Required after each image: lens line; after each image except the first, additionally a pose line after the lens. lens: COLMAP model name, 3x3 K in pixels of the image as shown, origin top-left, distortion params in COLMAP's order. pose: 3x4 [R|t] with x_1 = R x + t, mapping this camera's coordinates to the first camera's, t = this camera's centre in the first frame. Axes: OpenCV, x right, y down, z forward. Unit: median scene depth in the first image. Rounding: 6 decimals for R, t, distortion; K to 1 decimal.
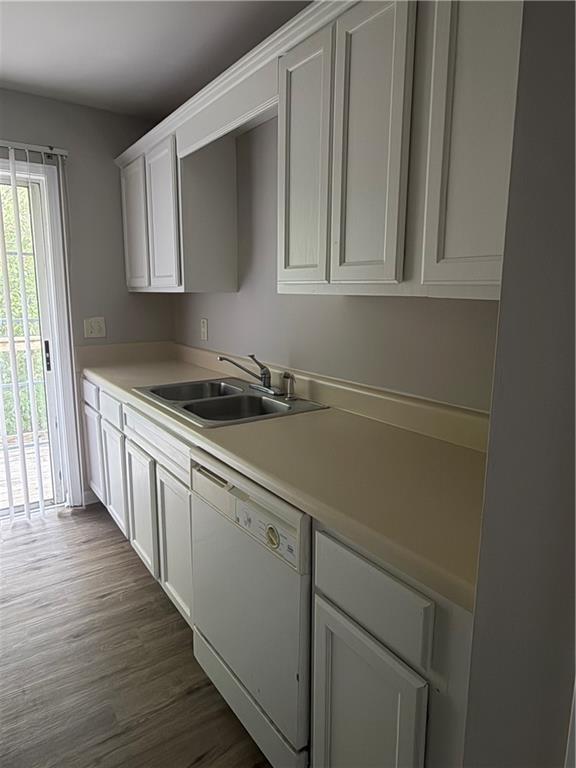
lens RADIAL K [[468.1, 0, 277.8], [0, 468.1, 372.7], [0, 0, 1]] dist [0.003192, 0.001466]
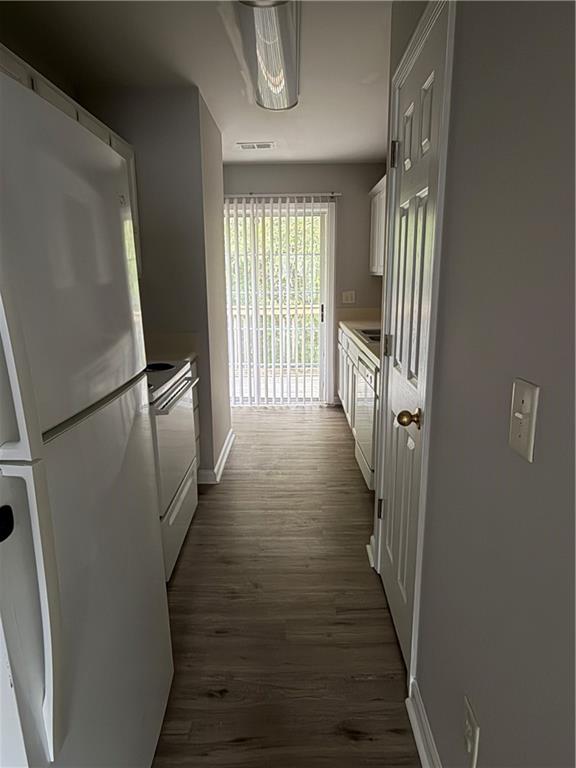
lens RADIAL K [[468.1, 0, 277.8], [0, 468.1, 372.7], [0, 0, 1]] dist [0.003192, 0.001466]
pose [[0.805983, 0.109152, -0.581788, 0.418489], [-0.084284, 0.993999, 0.069726, 0.078352], [0.585908, -0.007162, 0.810346, -0.511639]]
